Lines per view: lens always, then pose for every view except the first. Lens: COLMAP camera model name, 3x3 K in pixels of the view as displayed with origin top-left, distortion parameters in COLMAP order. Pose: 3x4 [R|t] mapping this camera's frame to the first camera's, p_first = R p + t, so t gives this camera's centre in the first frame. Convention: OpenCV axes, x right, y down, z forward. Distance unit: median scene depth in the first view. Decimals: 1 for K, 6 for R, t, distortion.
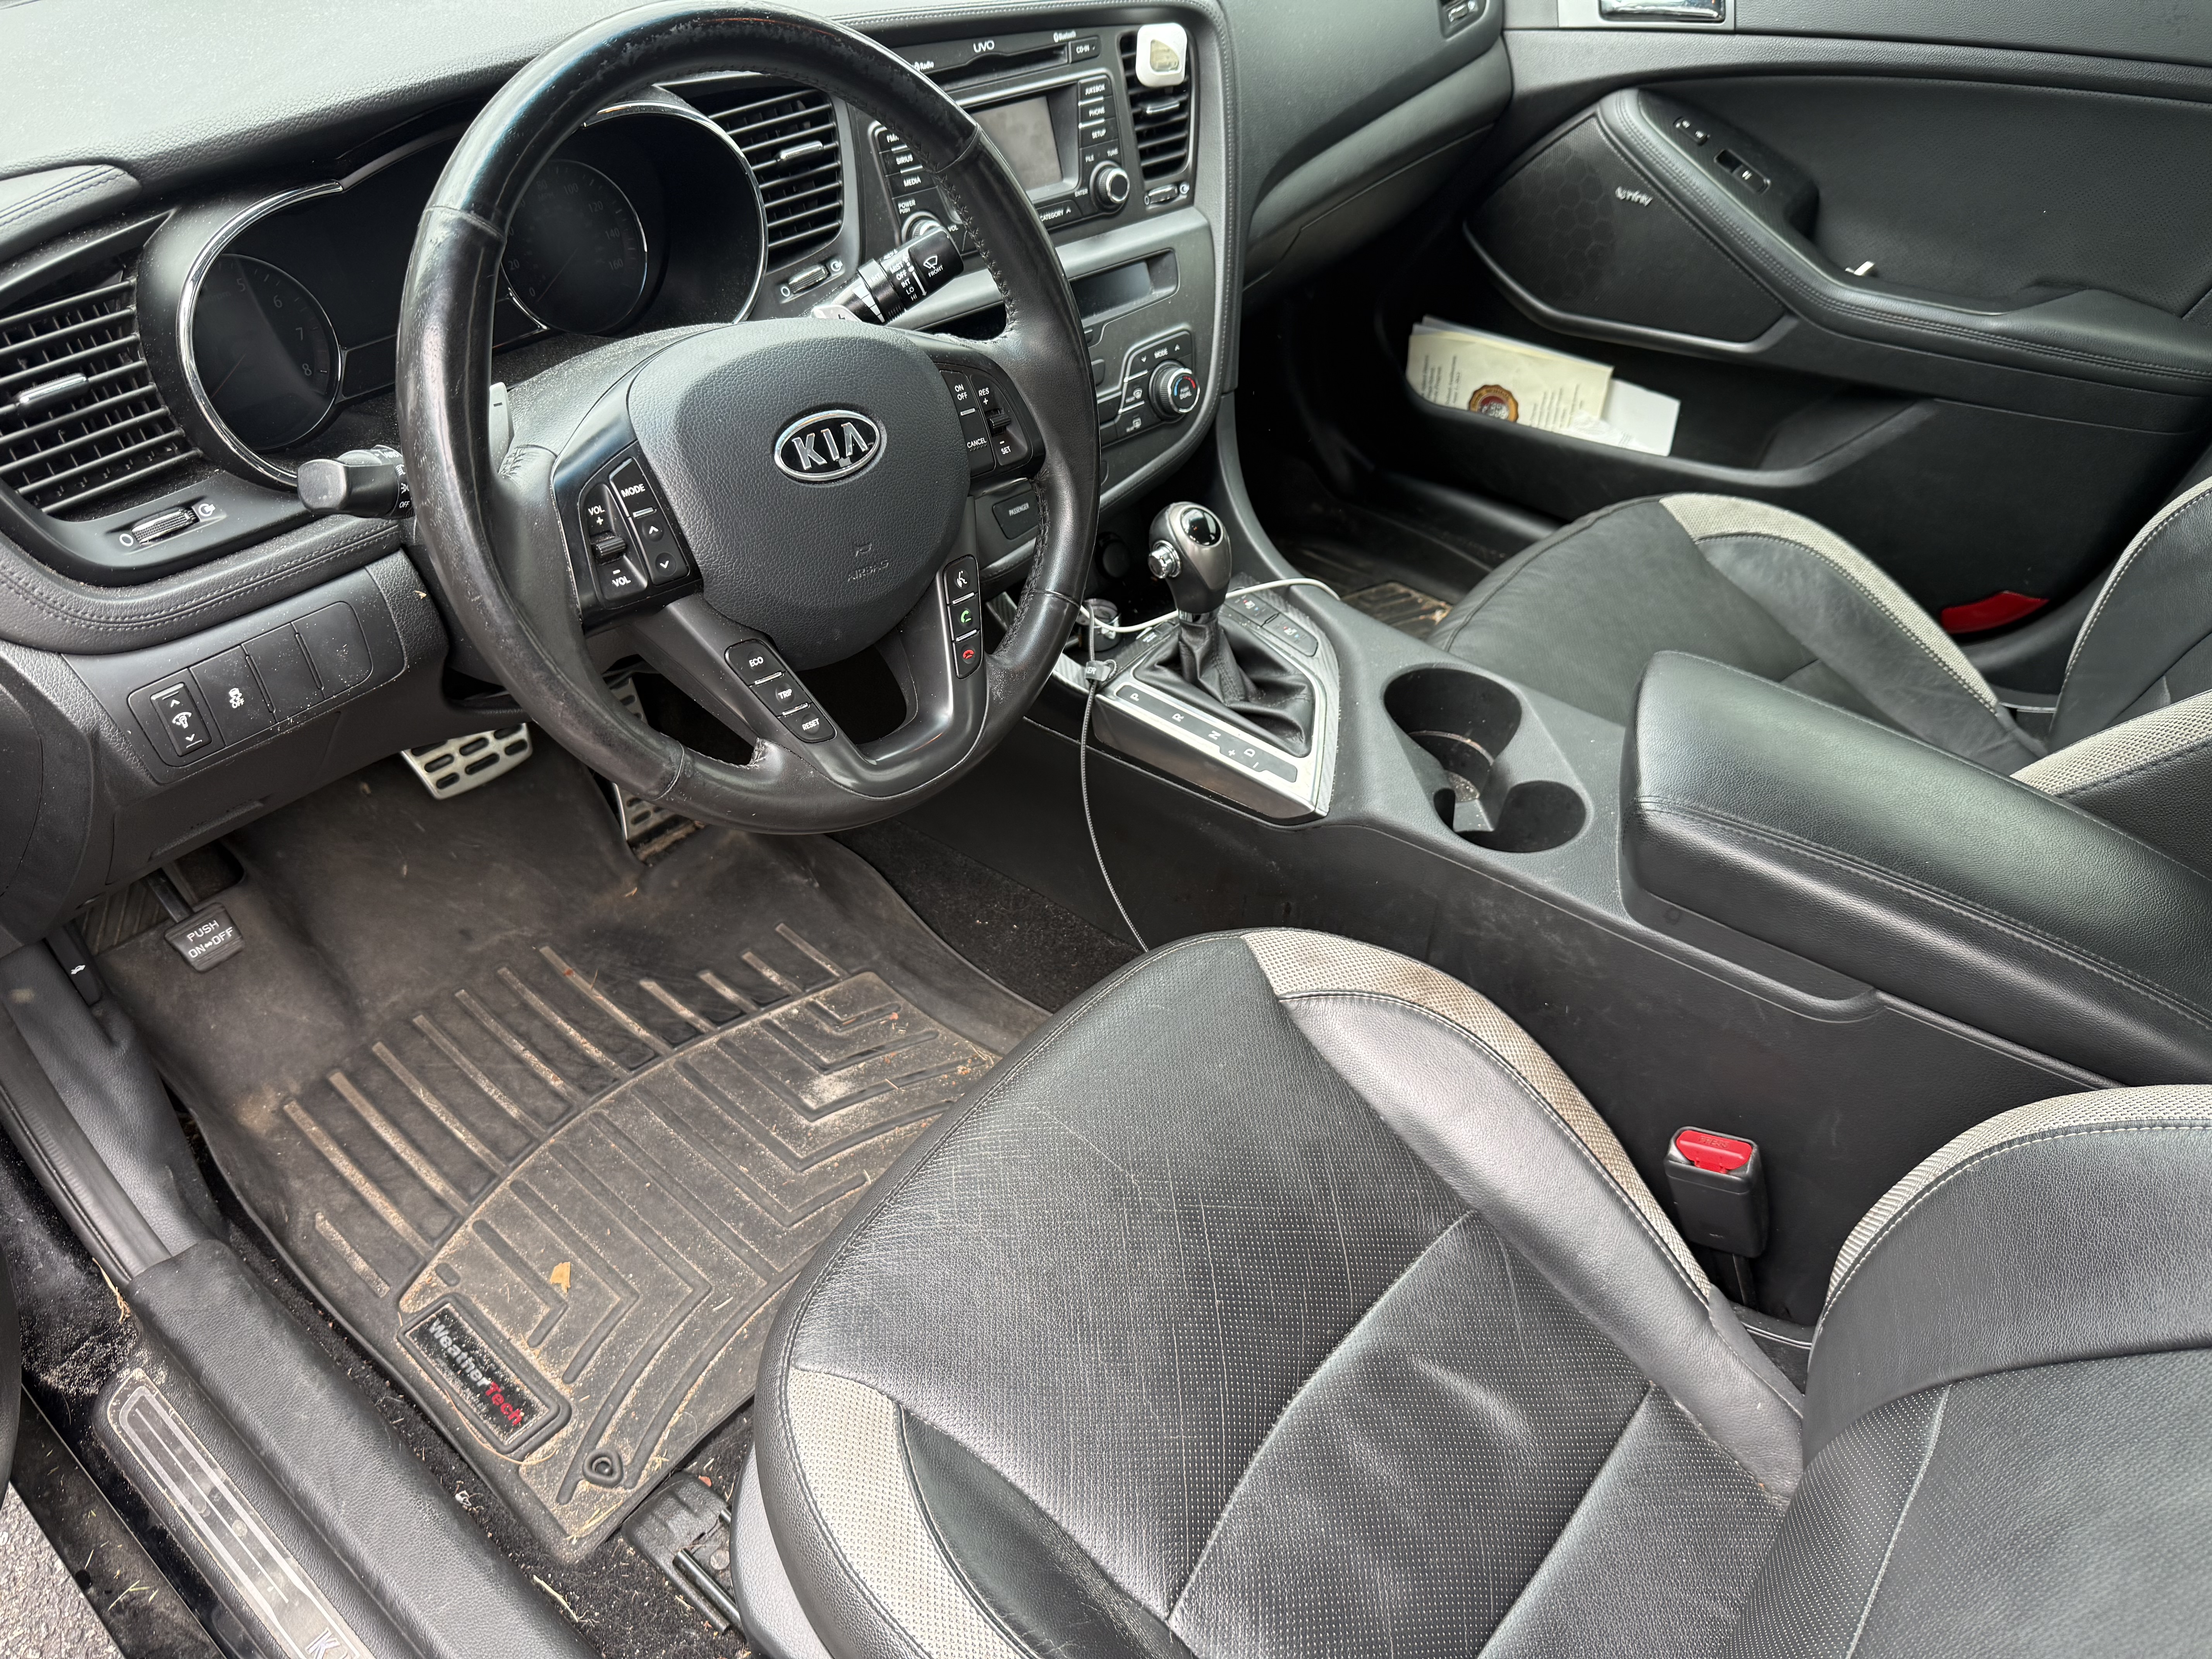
lens RADIAL K [[1571.7, 0, 1103.4], [0, 1571.7, 827.9], [0, 0, 1]] dist [-0.008363, -0.005789]
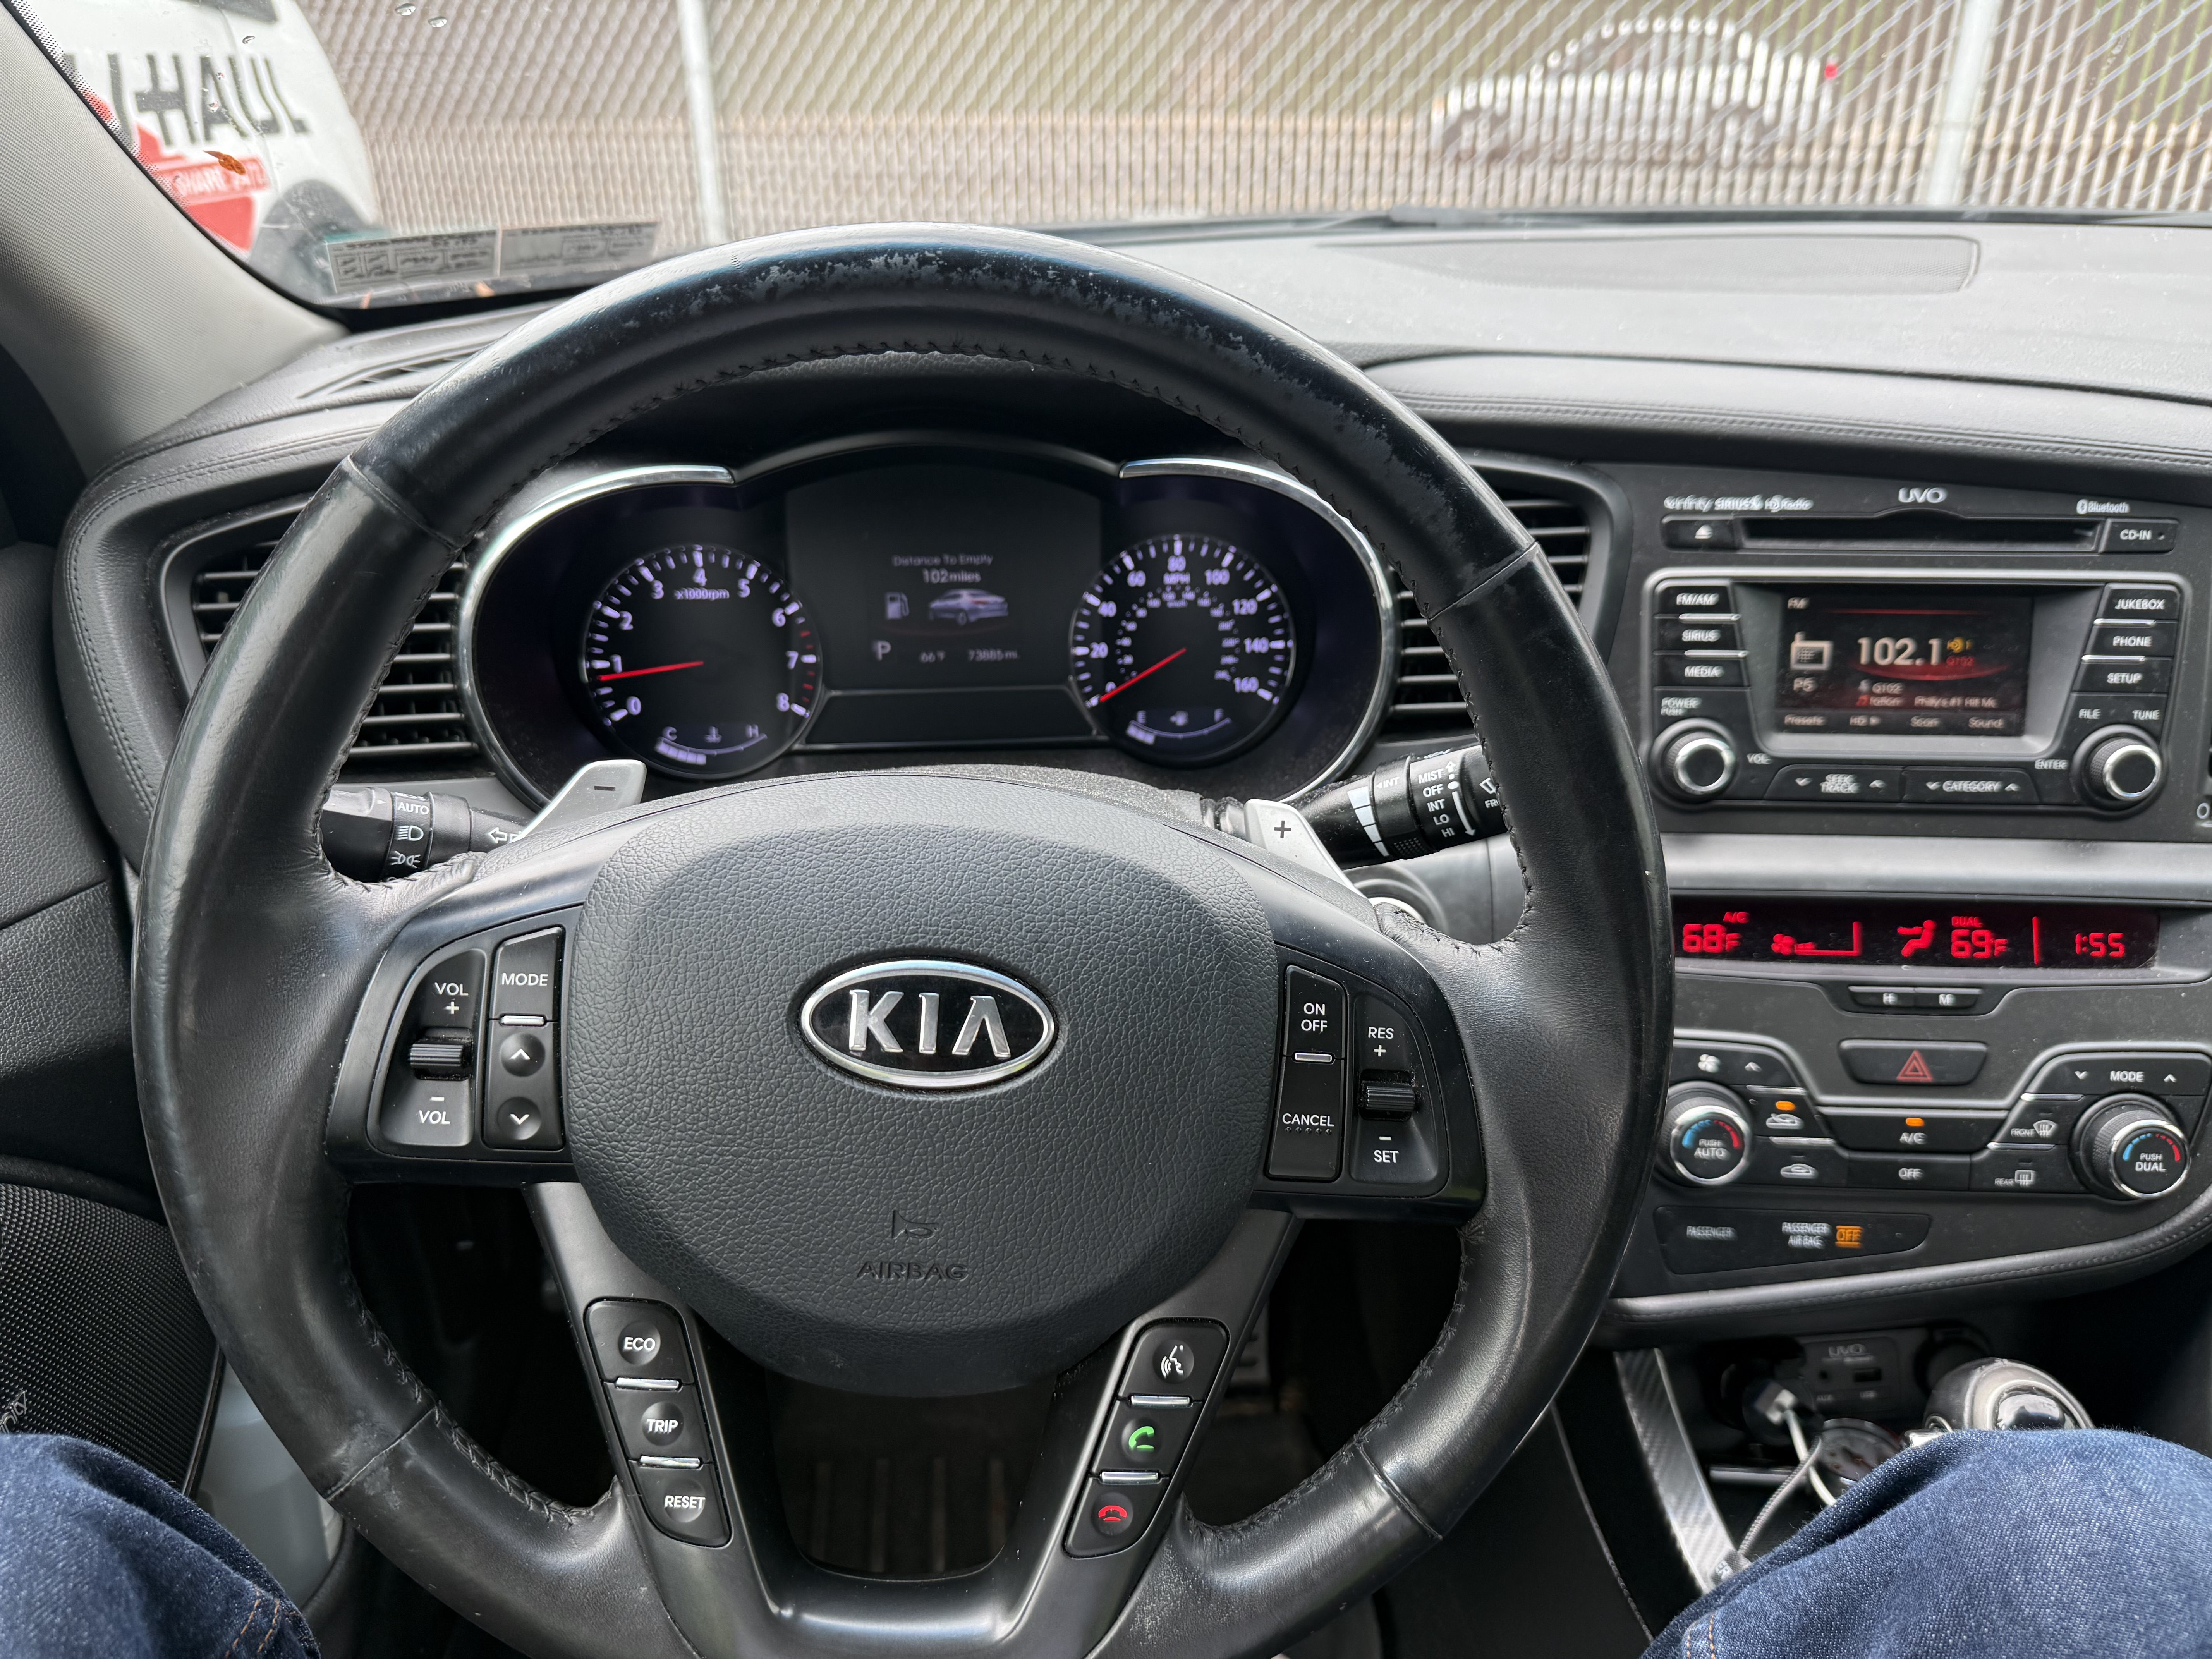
lens RADIAL K [[1571.7, 0, 1151.4], [0, 1571.7, 878.3], [0, 0, 1]] dist [-0.008363, -0.005789]
pose [[0.704552, 0.296121, -0.644918, 0.135317], [-0.444429, 0.892612, -0.075672, -0.188706], [0.553253, 0.339935, 0.760497, 0.422112]]
